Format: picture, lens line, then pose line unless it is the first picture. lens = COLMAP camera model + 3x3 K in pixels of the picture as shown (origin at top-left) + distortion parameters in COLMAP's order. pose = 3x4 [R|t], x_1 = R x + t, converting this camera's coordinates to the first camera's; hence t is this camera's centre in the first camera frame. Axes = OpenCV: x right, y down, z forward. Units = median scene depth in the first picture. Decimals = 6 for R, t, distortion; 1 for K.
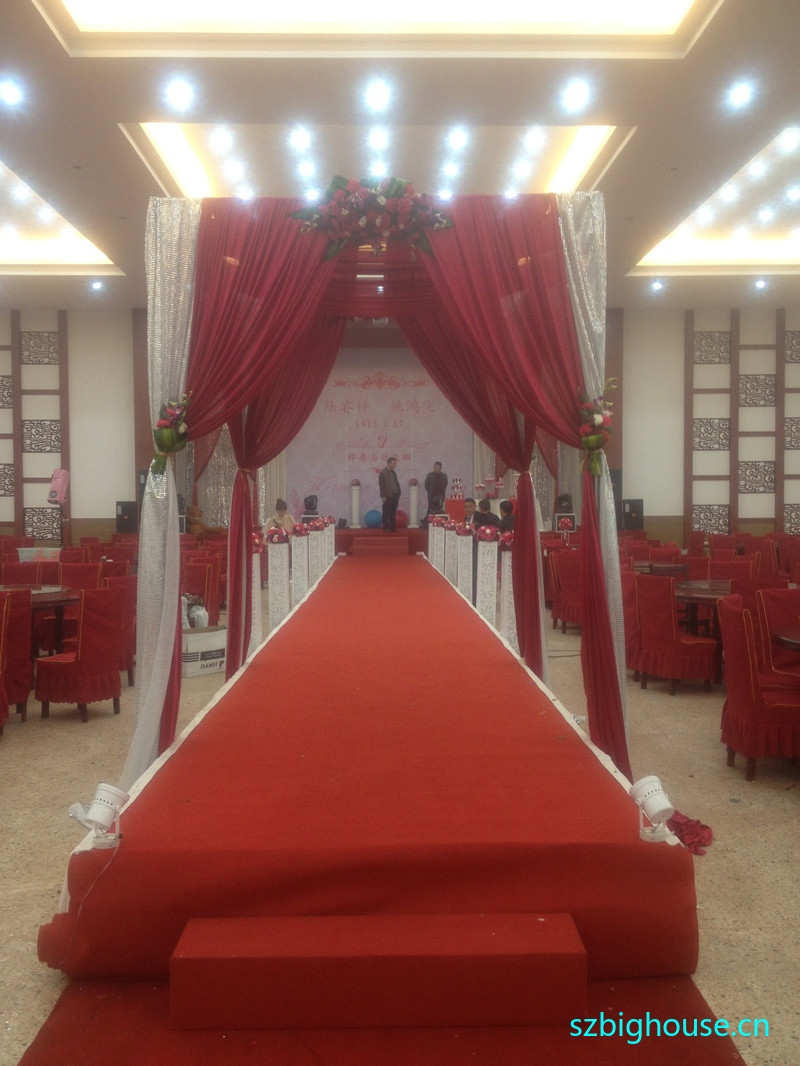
lens RADIAL K [[967.7, 0, 400.4], [0, 967.7, 519.6], [0, 0, 1]] dist [0.151507, -0.313747]
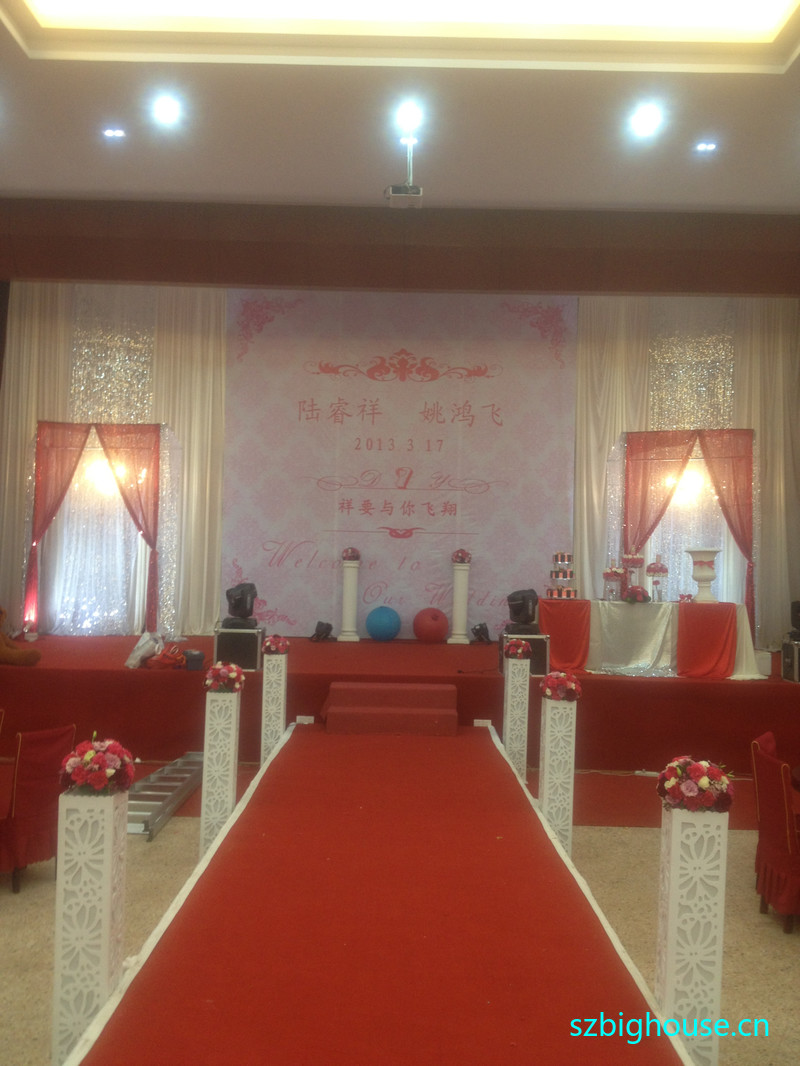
lens RADIAL K [[967.7, 0, 400.4], [0, 967.7, 519.6], [0, 0, 1]] dist [0.151507, -0.313747]
pose [[0.999643, 0.026523, -0.003314, -0.018259], [-0.026727, 0.993580, -0.109933, 0.000625], [0.000377, 0.109982, 0.993934, 0.472939]]
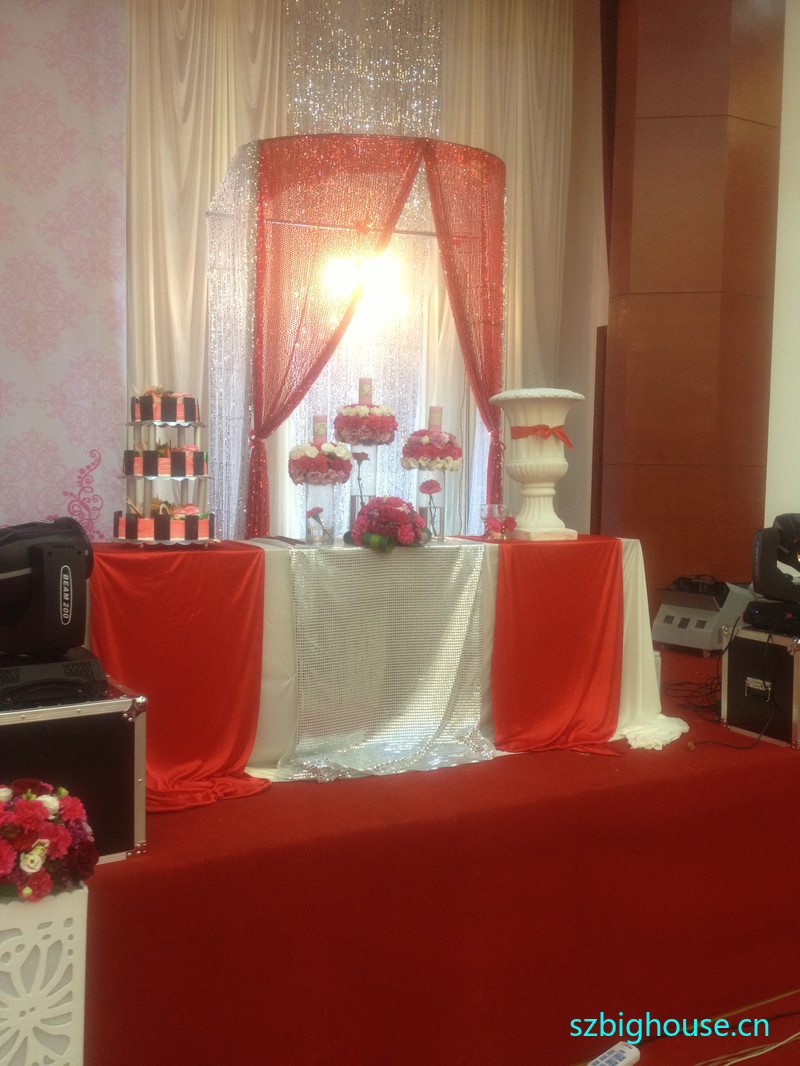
lens RADIAL K [[967.7, 0, 400.4], [0, 967.7, 519.6], [0, 0, 1]] dist [0.151507, -0.313747]
pose [[0.871734, -0.002563, 0.489972, 0.014260], [0.009197, 0.999896, -0.011133, -0.014425], [-0.489893, 0.014211, 0.871667, 0.759020]]
